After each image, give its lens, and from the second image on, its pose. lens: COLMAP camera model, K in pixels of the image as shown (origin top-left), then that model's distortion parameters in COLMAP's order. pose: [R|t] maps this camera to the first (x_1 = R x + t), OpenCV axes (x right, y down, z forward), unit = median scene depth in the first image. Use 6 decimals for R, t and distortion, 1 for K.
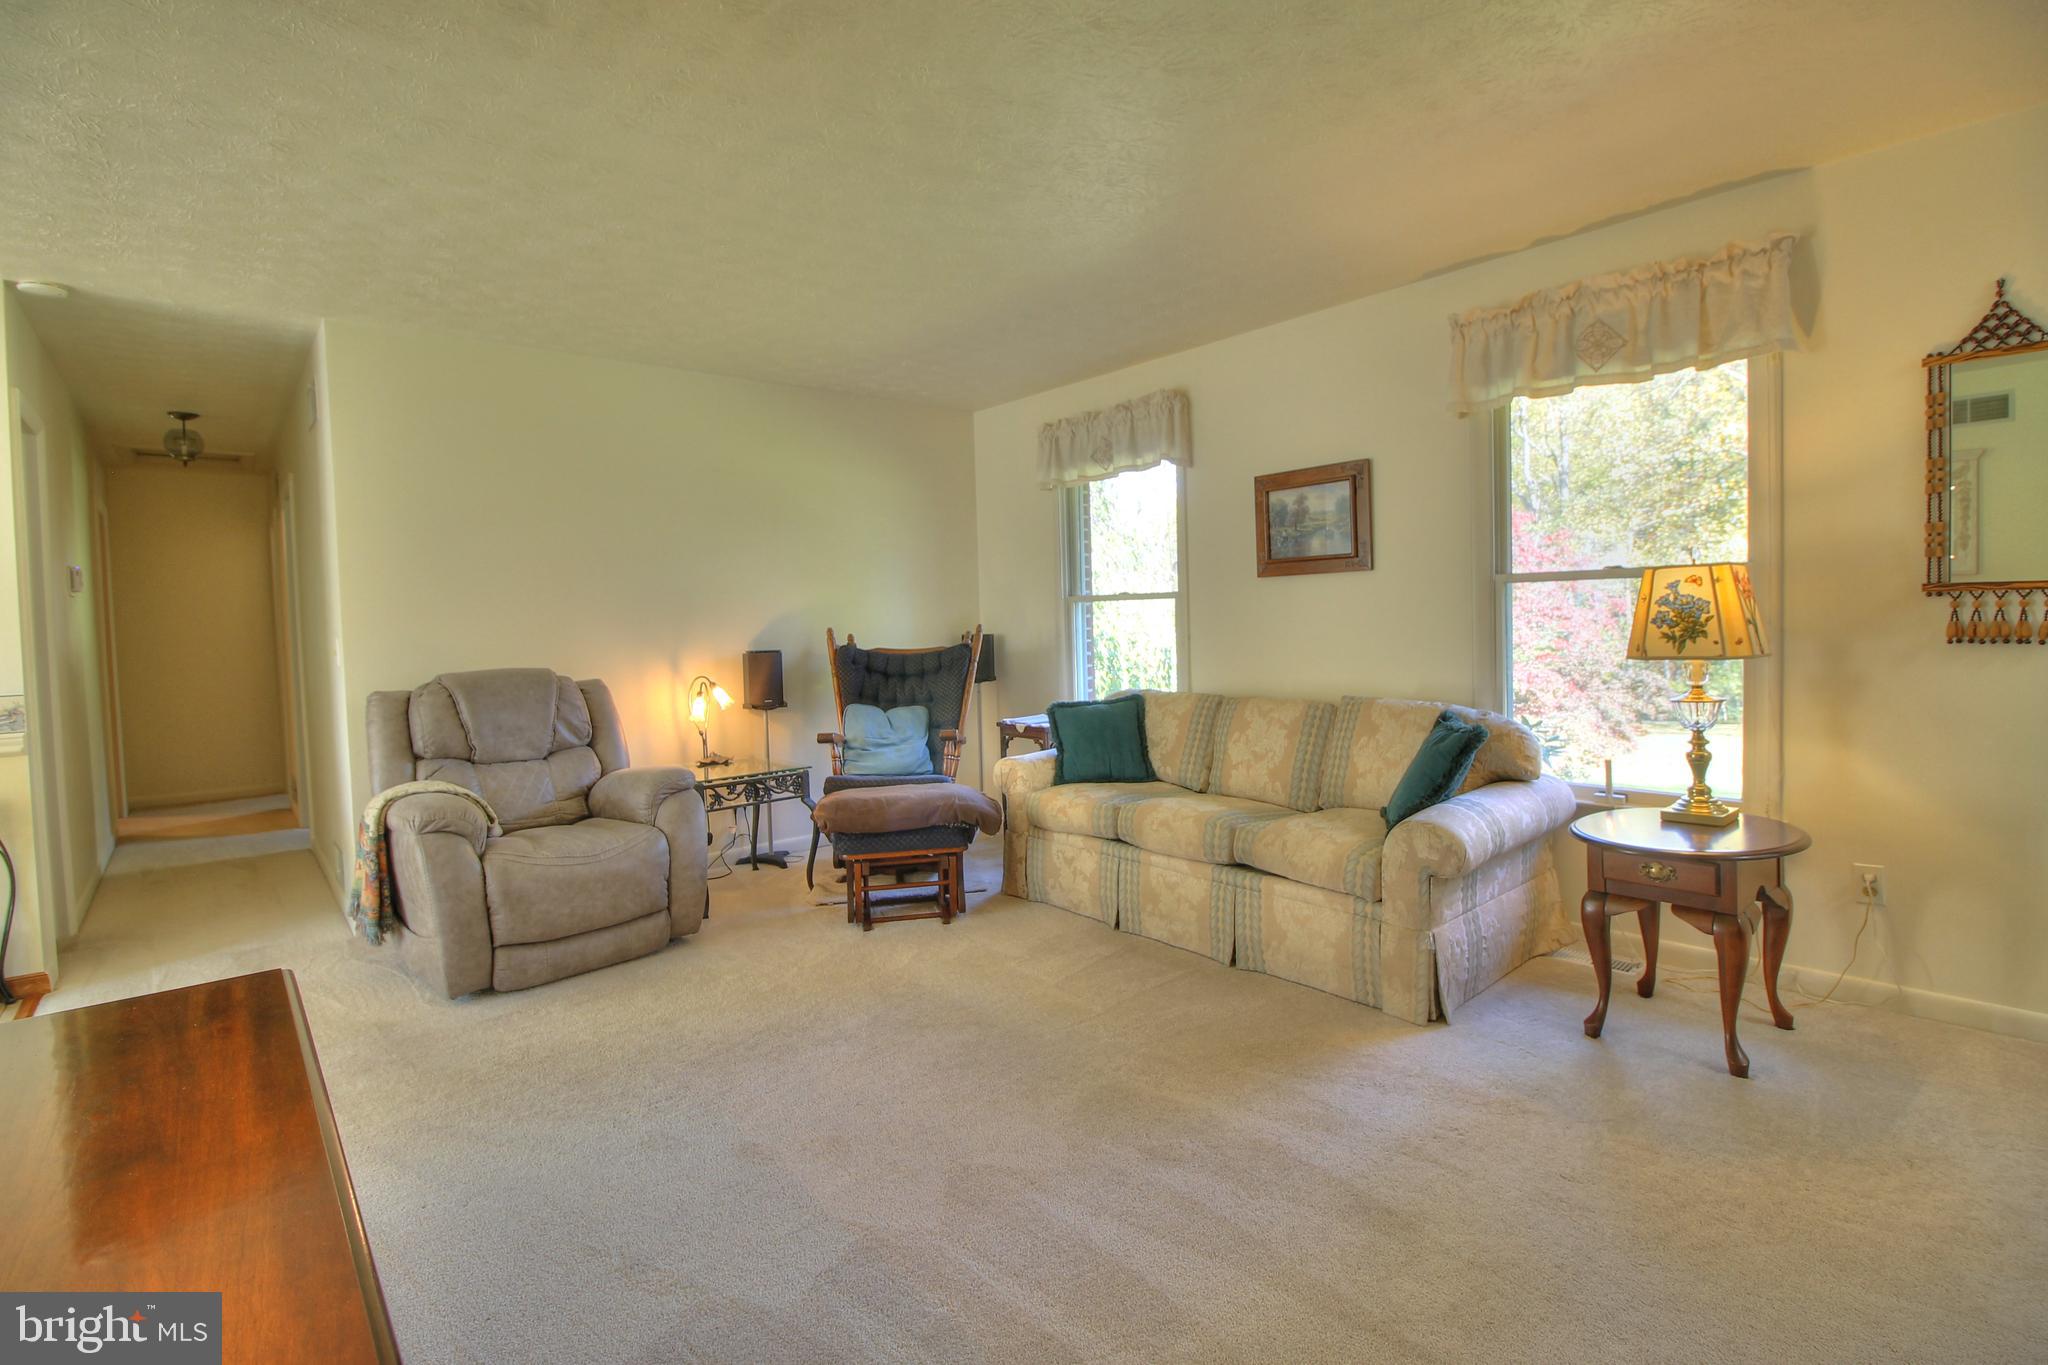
lens RADIAL K [[959.9, 0, 1036.9], [0, 959.9, 655.6], [0, 0, 1]] dist [-0.007664, -0.007356]
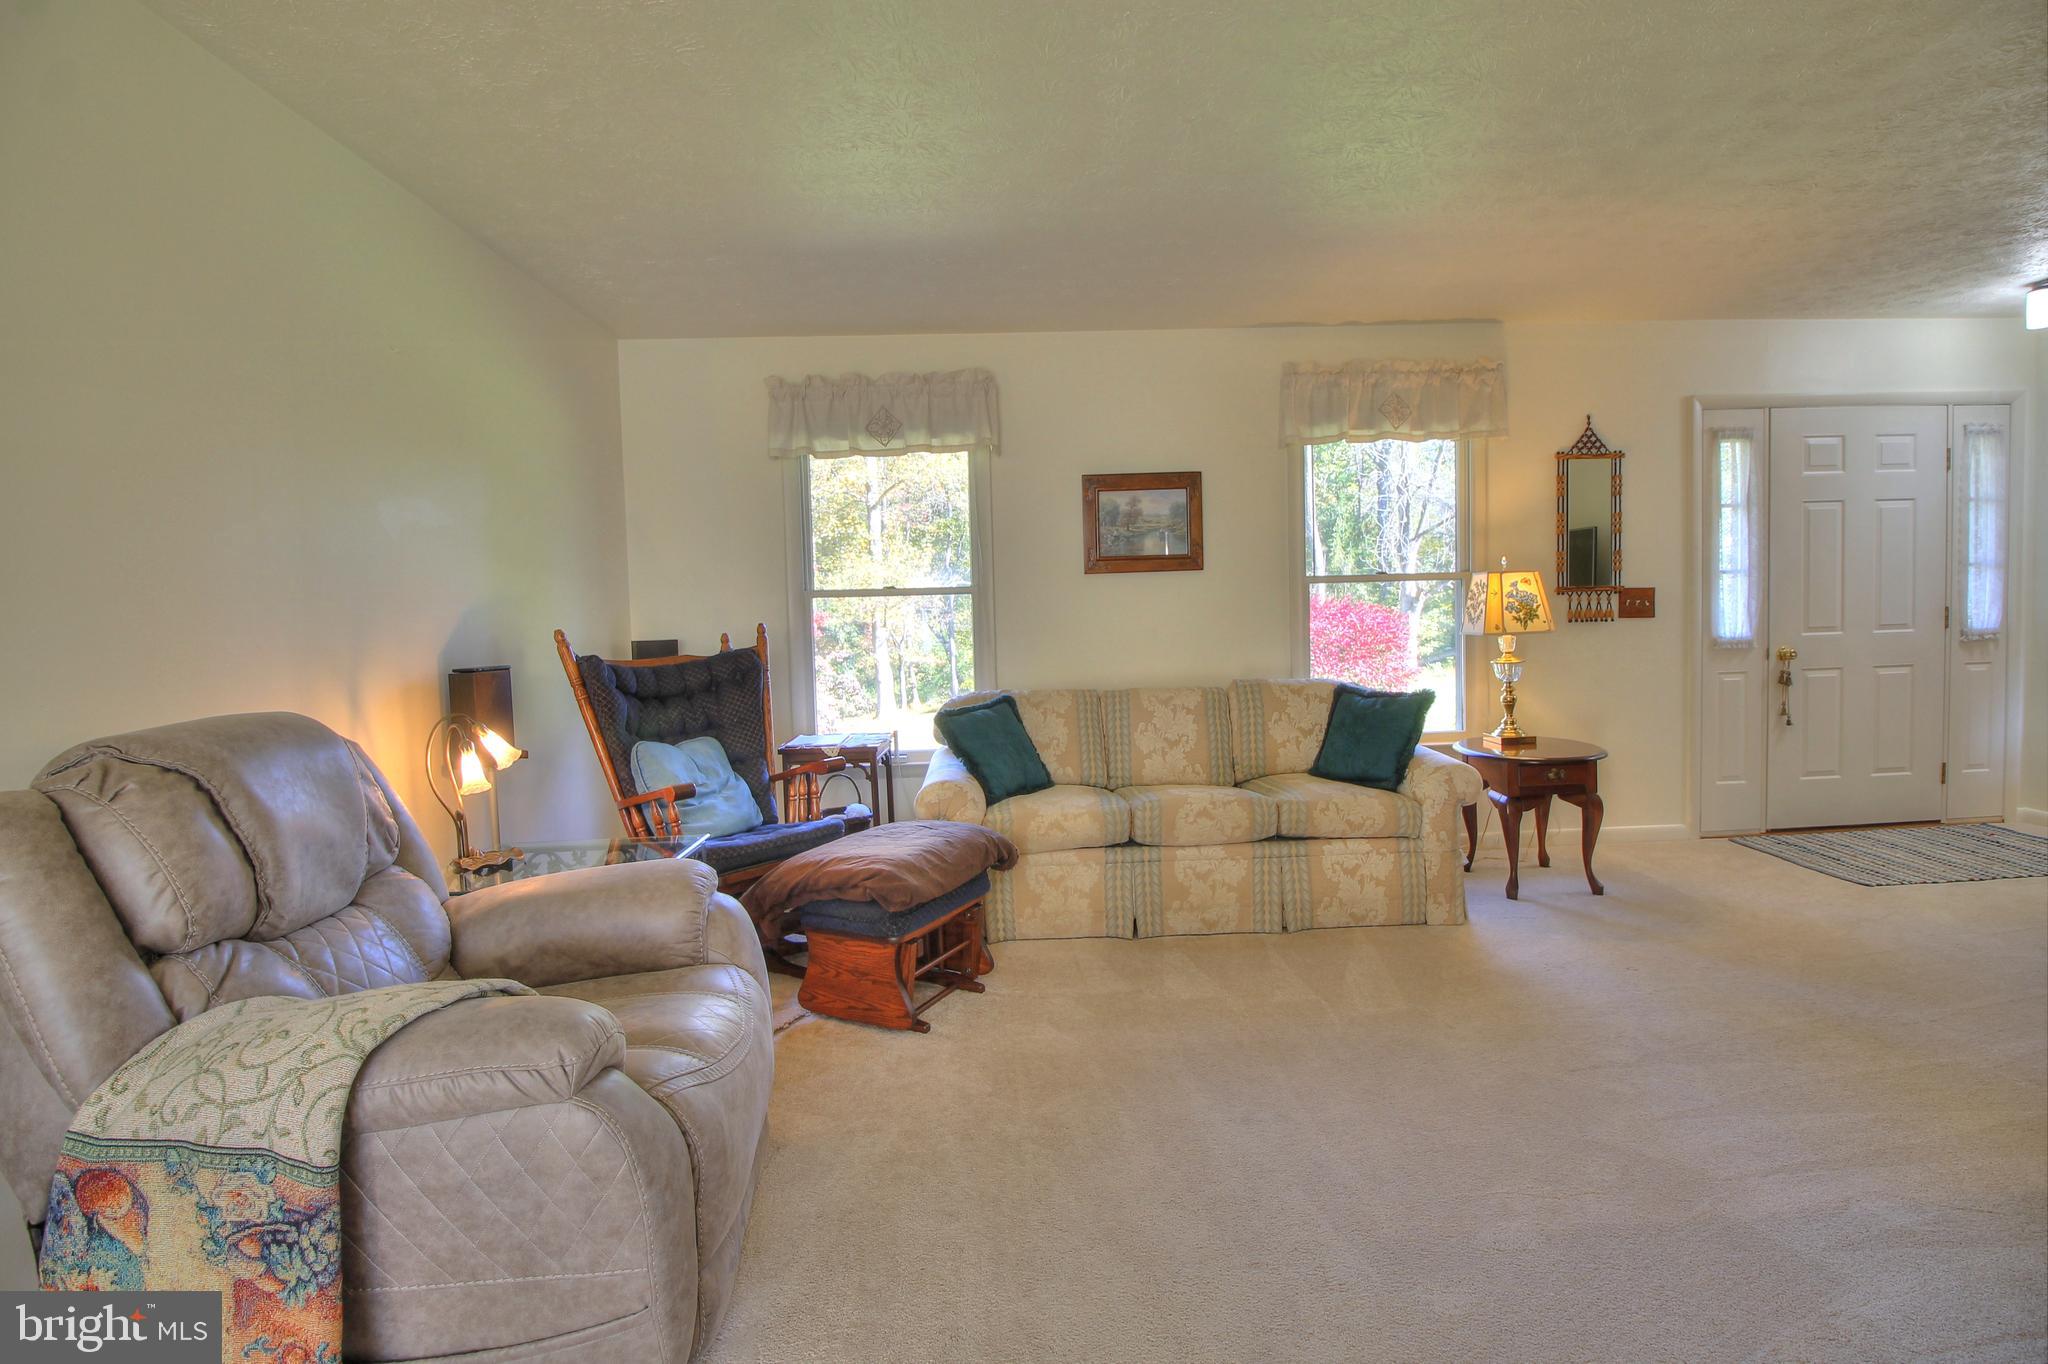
lens RADIAL K [[959.9, 0, 1025.2], [0, 959.9, 654.6], [0, 0, 1]] dist [-0.007664, -0.007356]
pose [[0.630078, -0.027364, 0.776050, -0.692445], [0.043218, 0.999066, 0.000139, 0.001657], [-0.775328, 0.033451, 0.630672, 0.466810]]
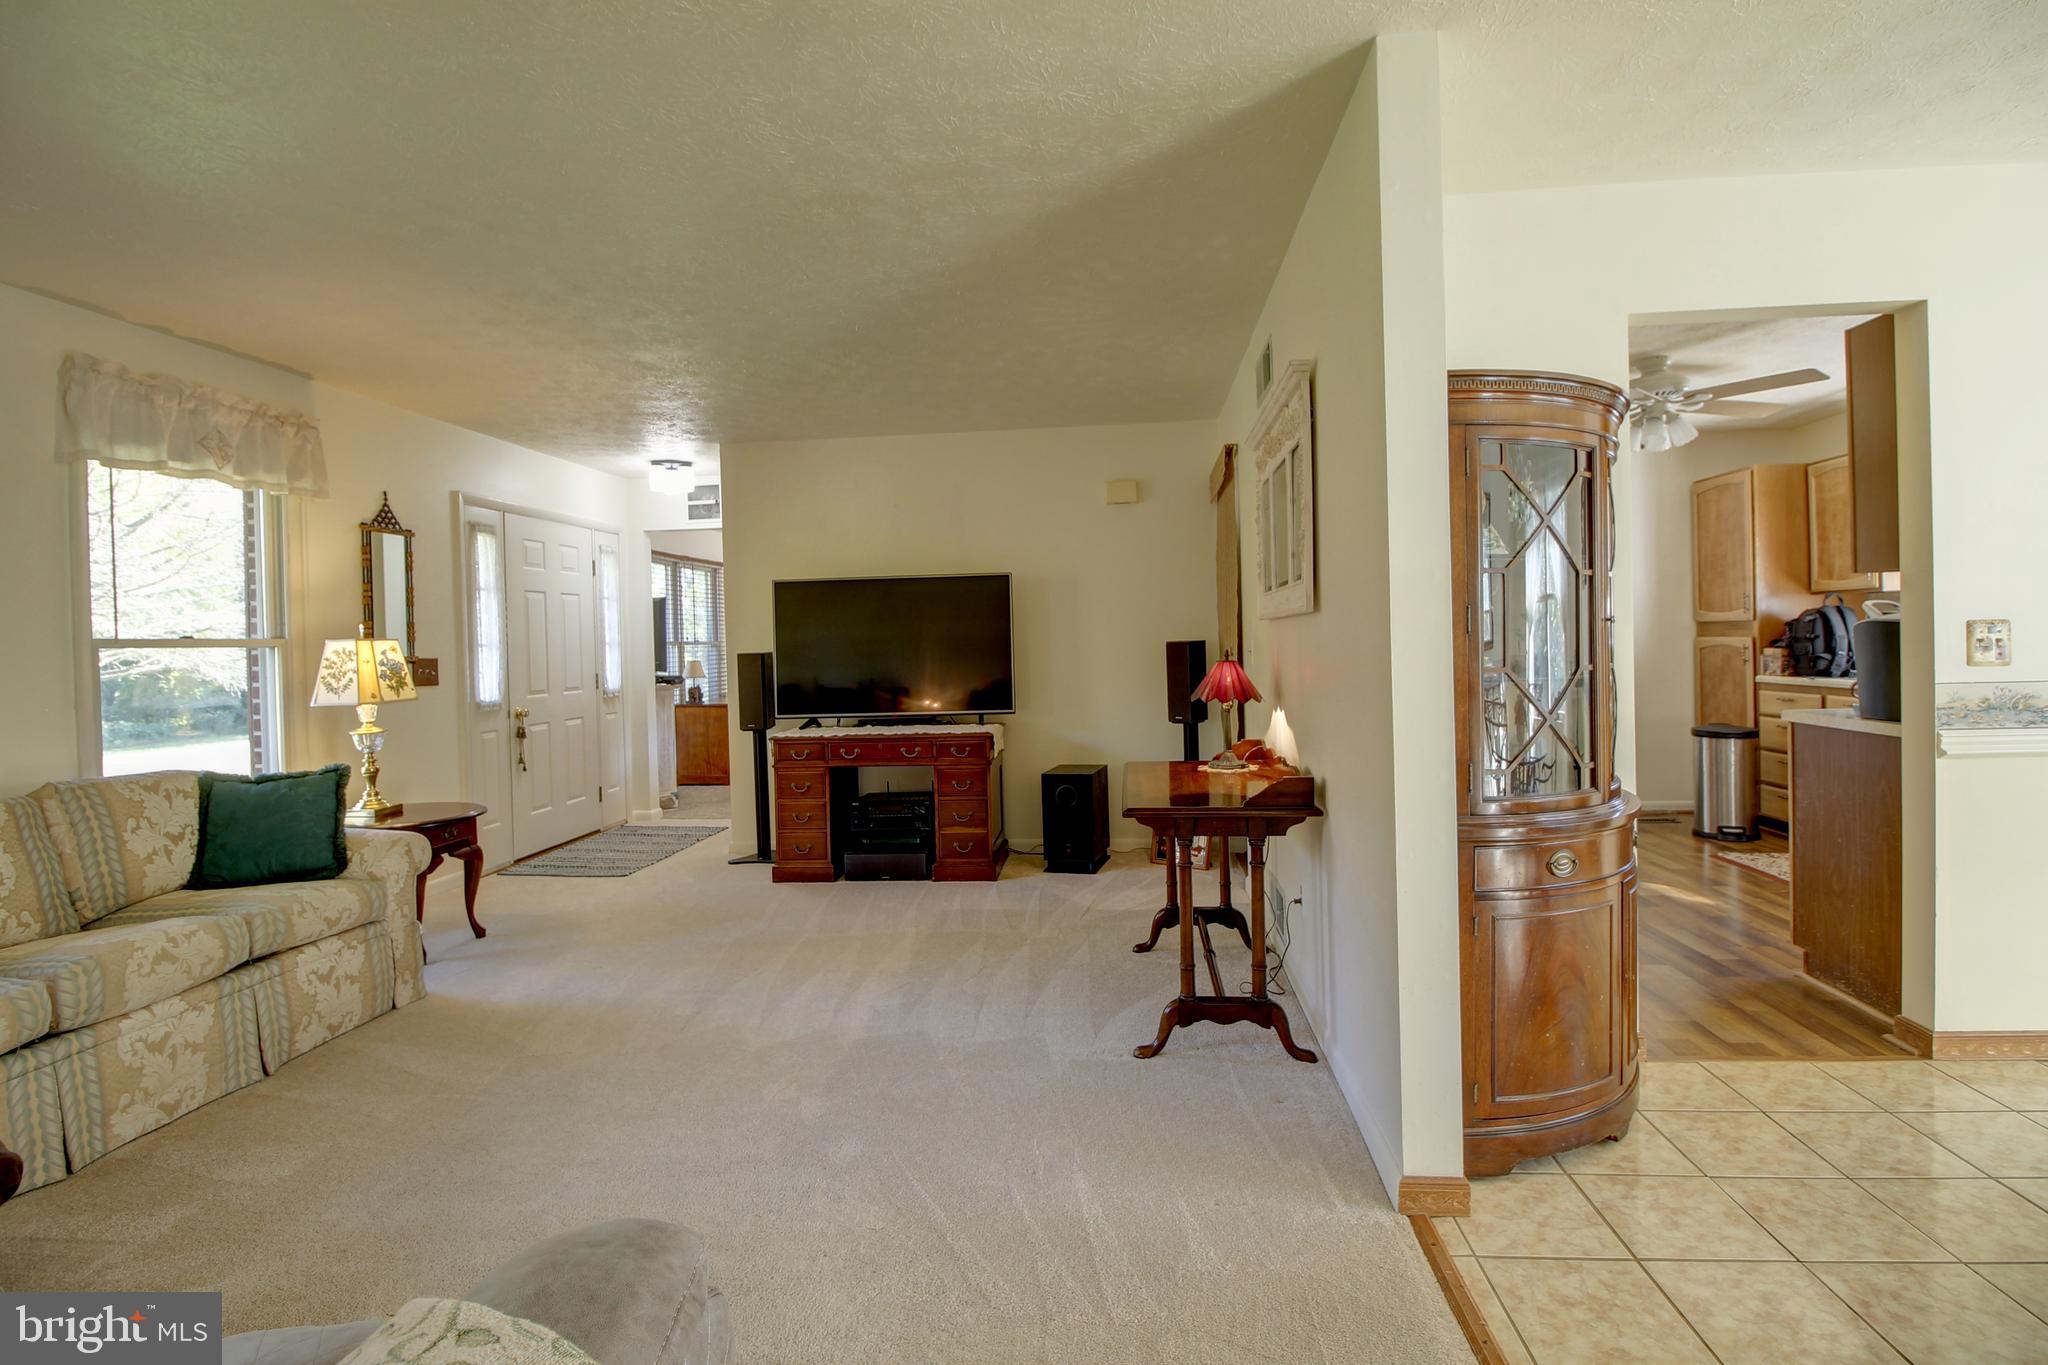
lens RADIAL K [[959.9, 0, 1043.8], [0, 959.9, 653.5], [0, 0, 1]] dist [-0.007664, -0.007356]
pose [[-0.690101, 0.038920, 0.722665, -0.788162], [0.076399, 0.996891, 0.019268, -0.016162], [-0.719669, 0.068508, -0.690929, 0.917278]]
